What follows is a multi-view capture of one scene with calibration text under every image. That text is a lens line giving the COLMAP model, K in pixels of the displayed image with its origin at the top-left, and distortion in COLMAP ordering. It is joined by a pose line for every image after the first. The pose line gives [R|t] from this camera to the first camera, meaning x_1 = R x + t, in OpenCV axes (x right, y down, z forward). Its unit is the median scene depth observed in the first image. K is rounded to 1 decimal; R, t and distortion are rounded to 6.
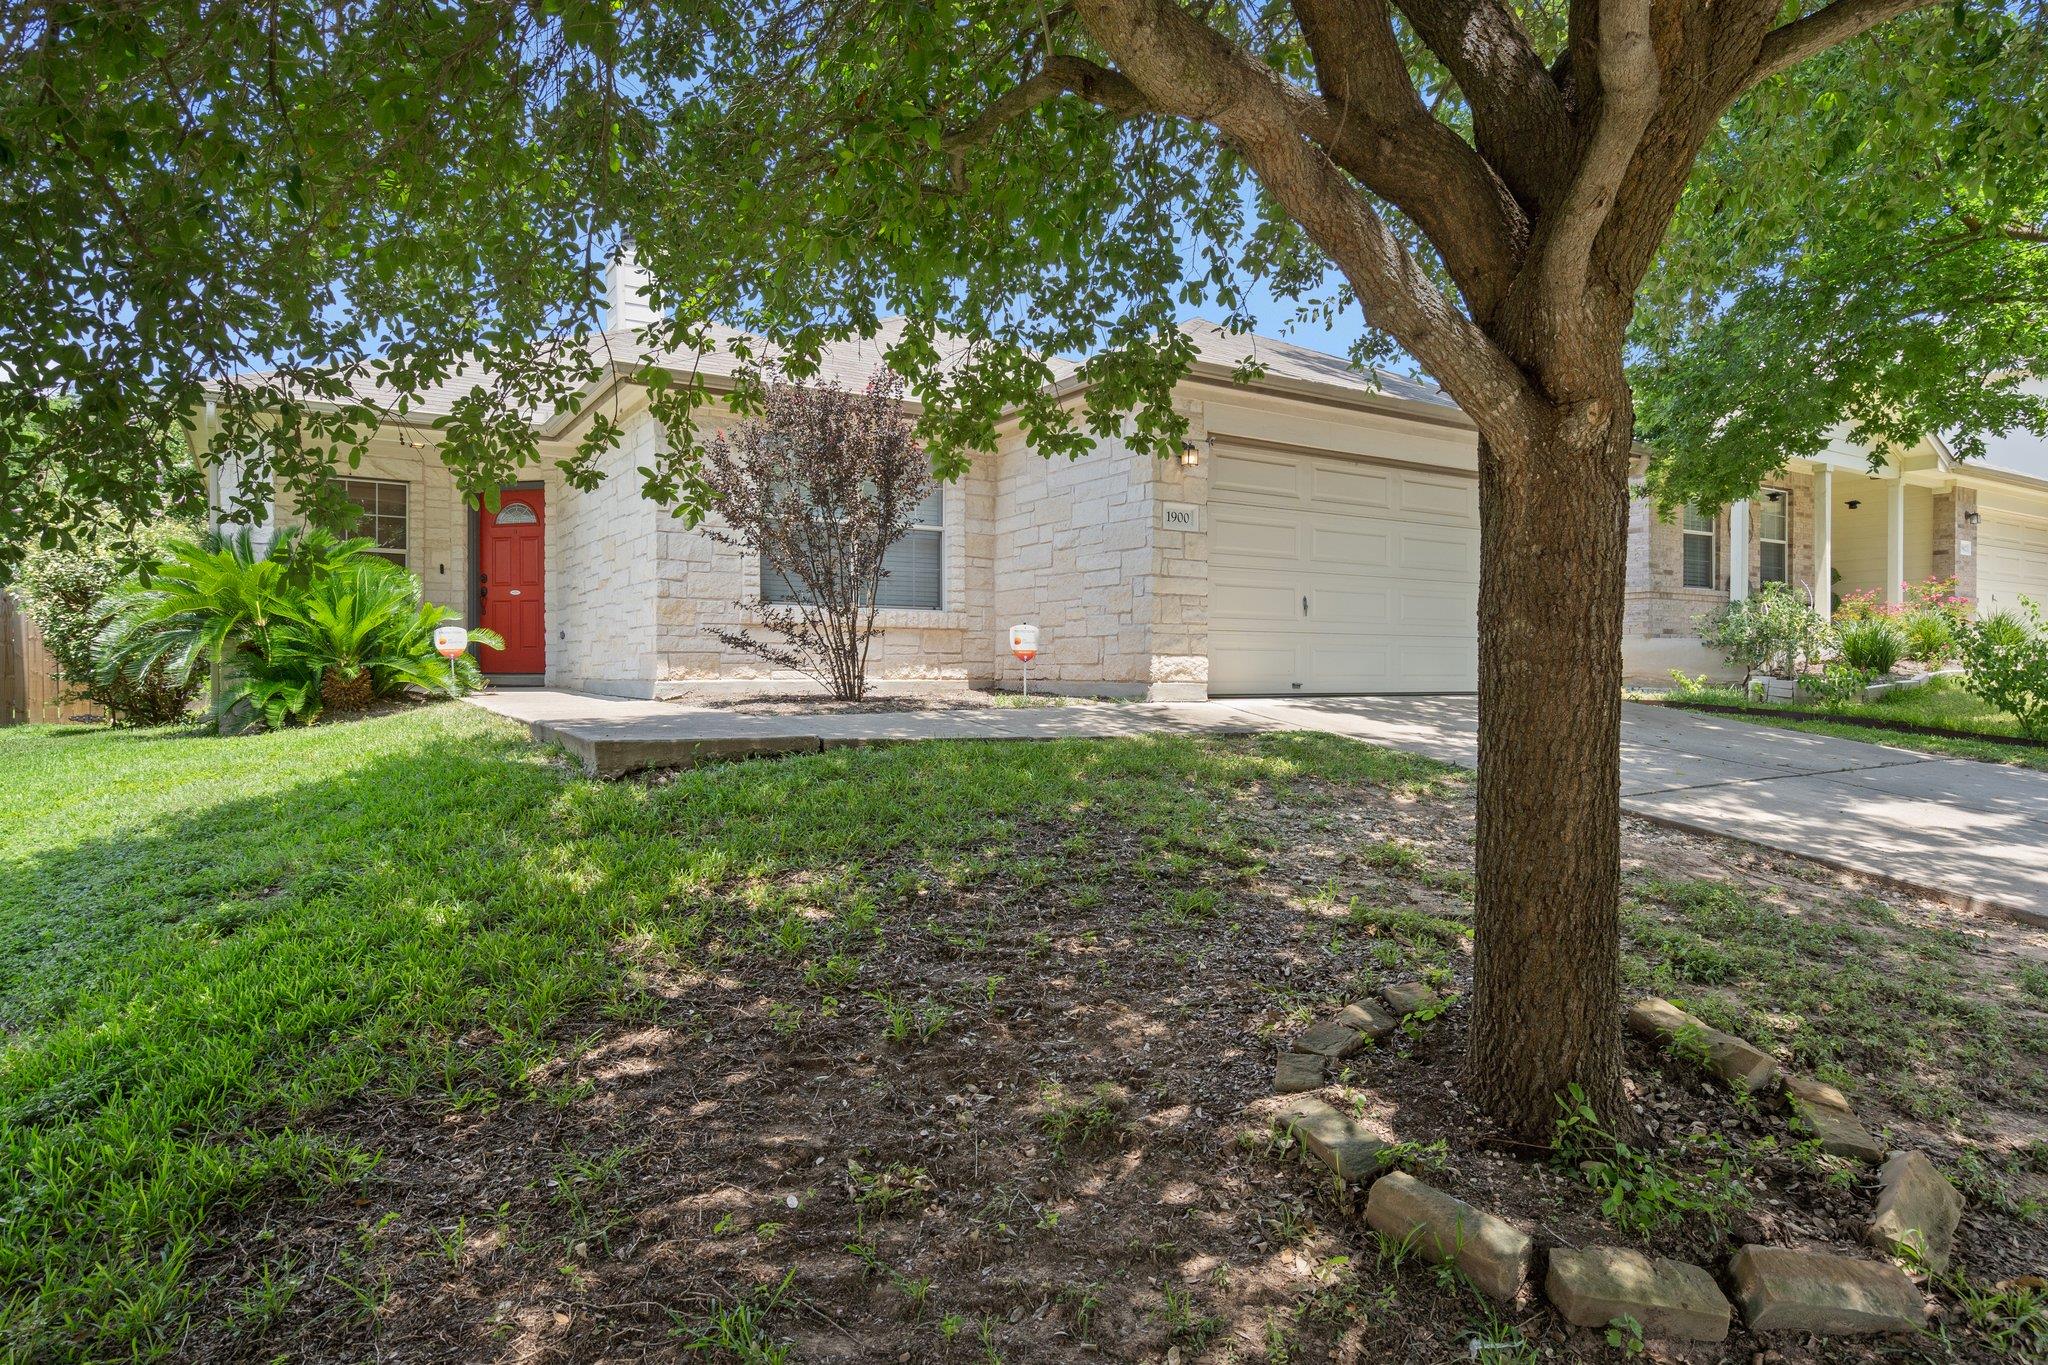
lens RADIAL K [[1196.6, 0, 1024.0], [0, 1196.6, 682.5], [0, 0, 1]] dist [0.002519, 0.000328]
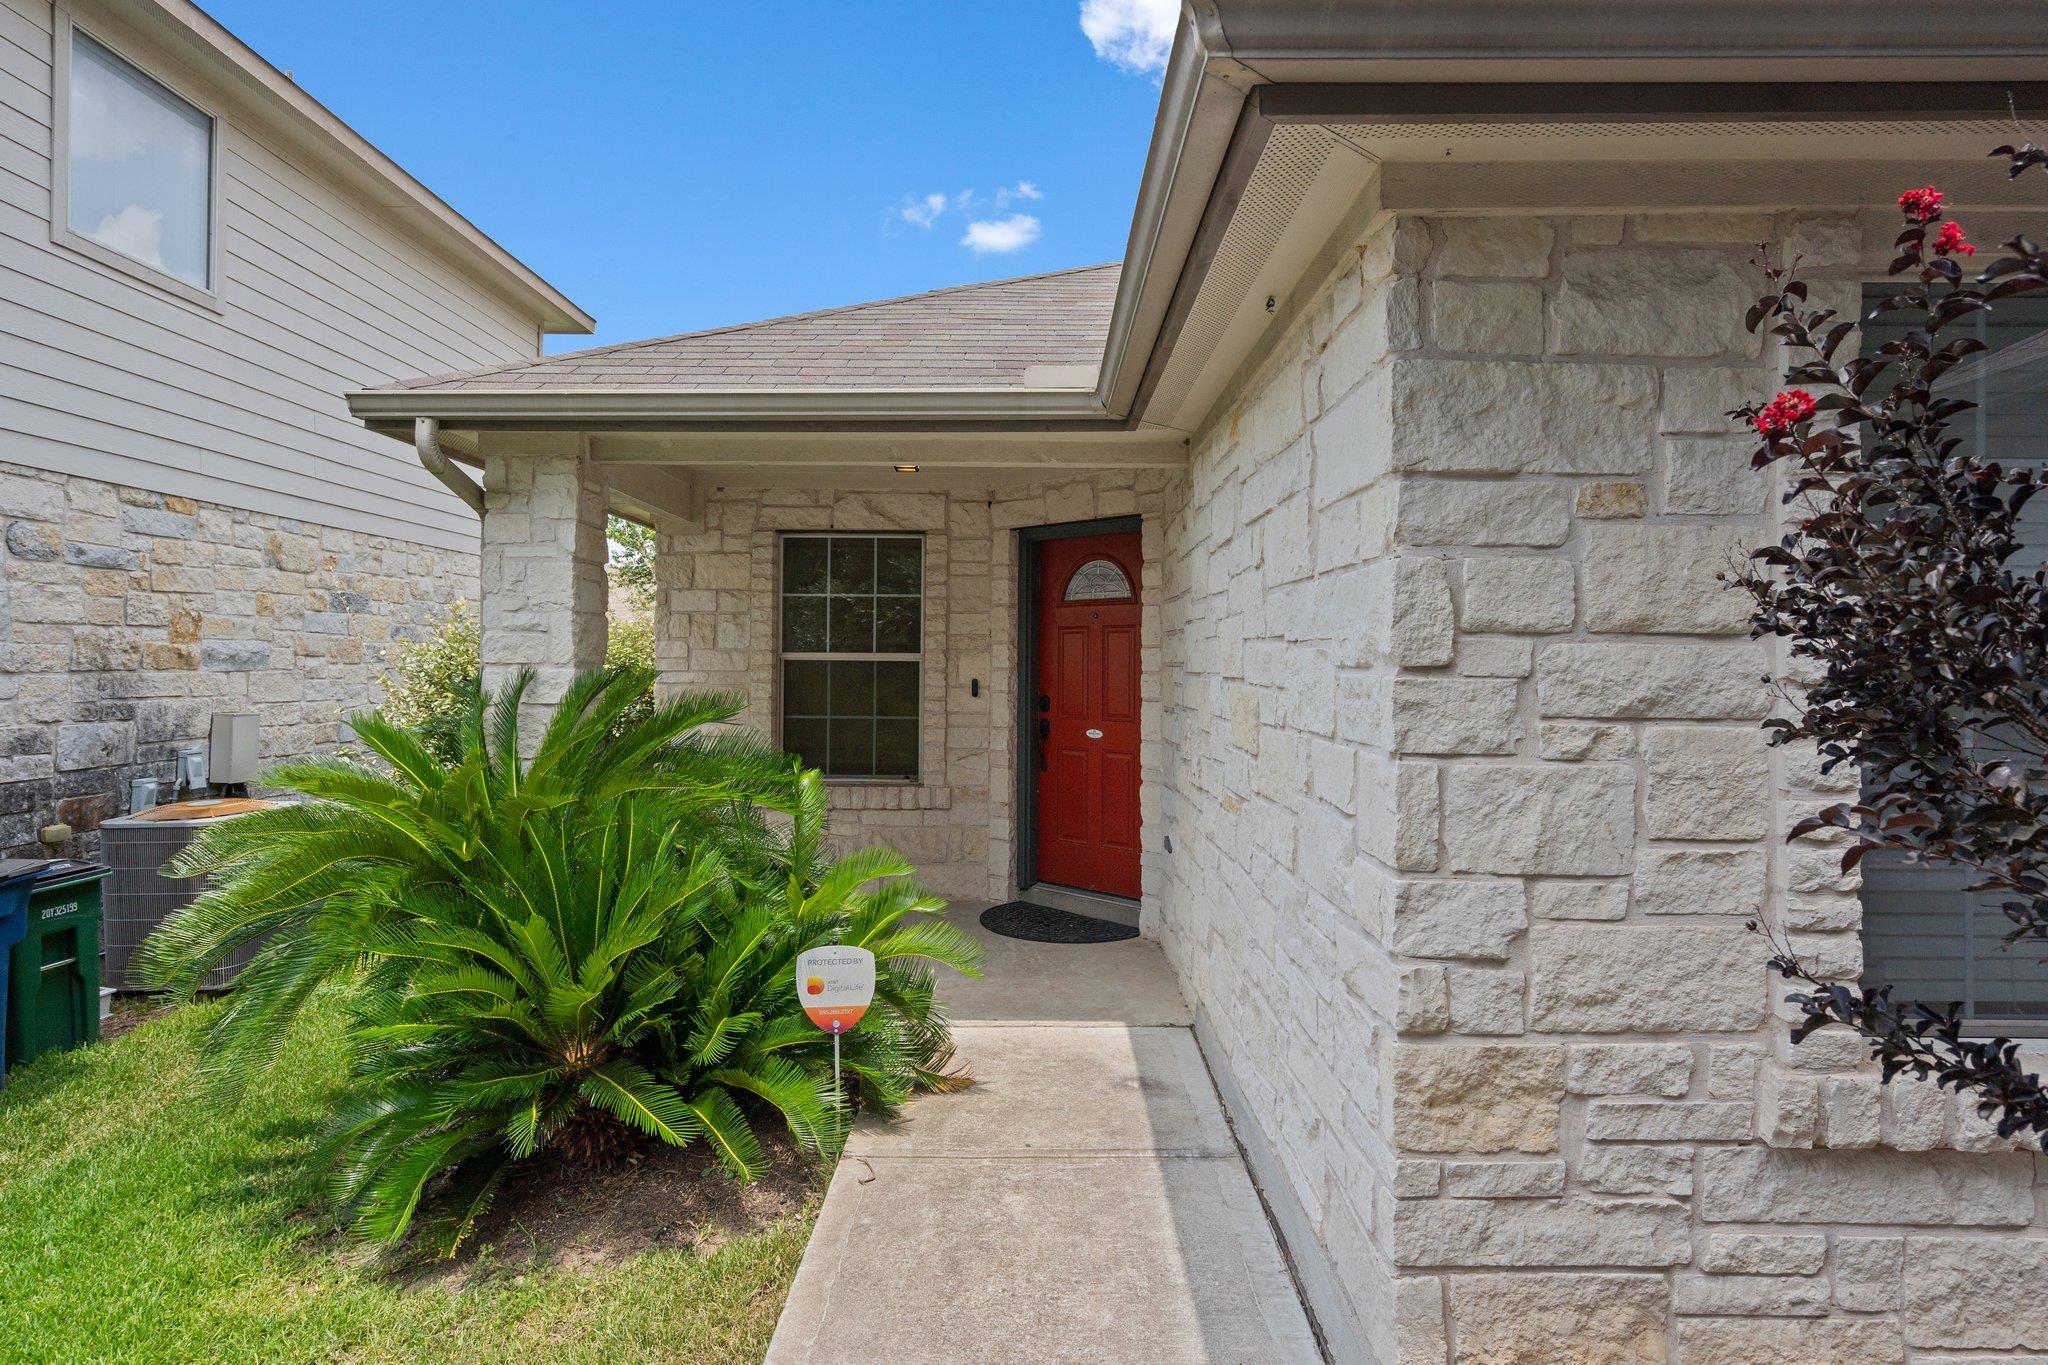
lens RADIAL K [[1196.6, 0, 1024.0], [0, 1196.6, 682.5], [0, 0, 1]] dist [0.002519, 0.000328]
pose [[0.844728, 0.010507, -0.535092, -0.179064], [-0.005398, 0.999924, 0.011113, -0.105182], [0.535168, -0.006499, 0.844721, 0.560944]]
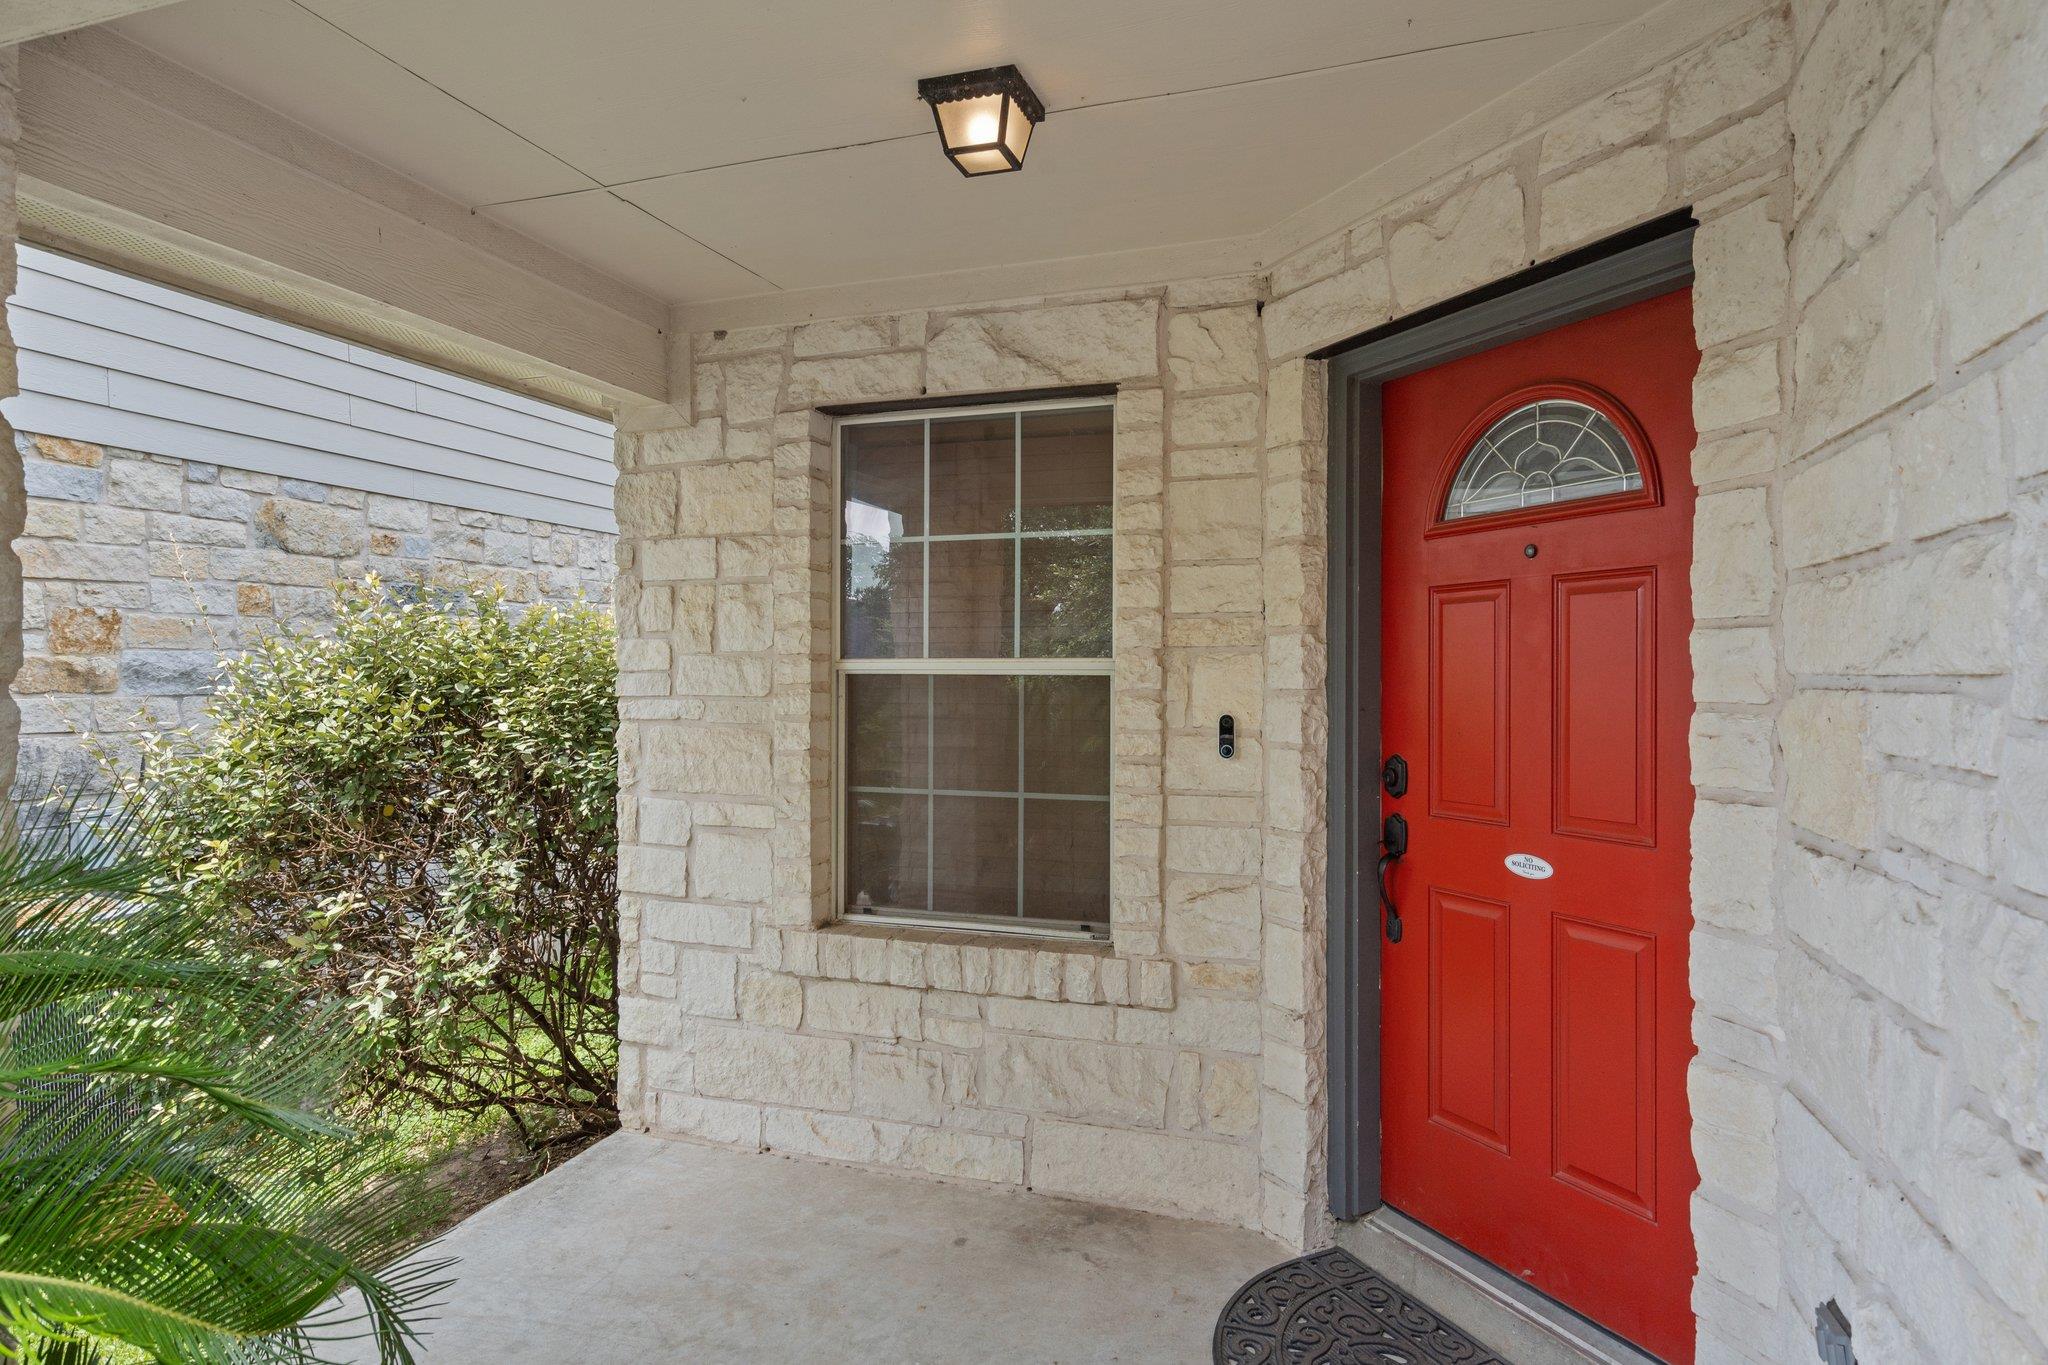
lens RADIAL K [[1196.6, 0, 1024.0], [0, 1196.6, 682.5], [0, 0, 1]] dist [0.002519, 0.000328]
pose [[0.629221, 0.001740, -0.777225, -0.334006], [-0.001625, 0.999998, 0.000924, -0.107297], [0.777225, 0.000682, 0.629222, 0.834324]]
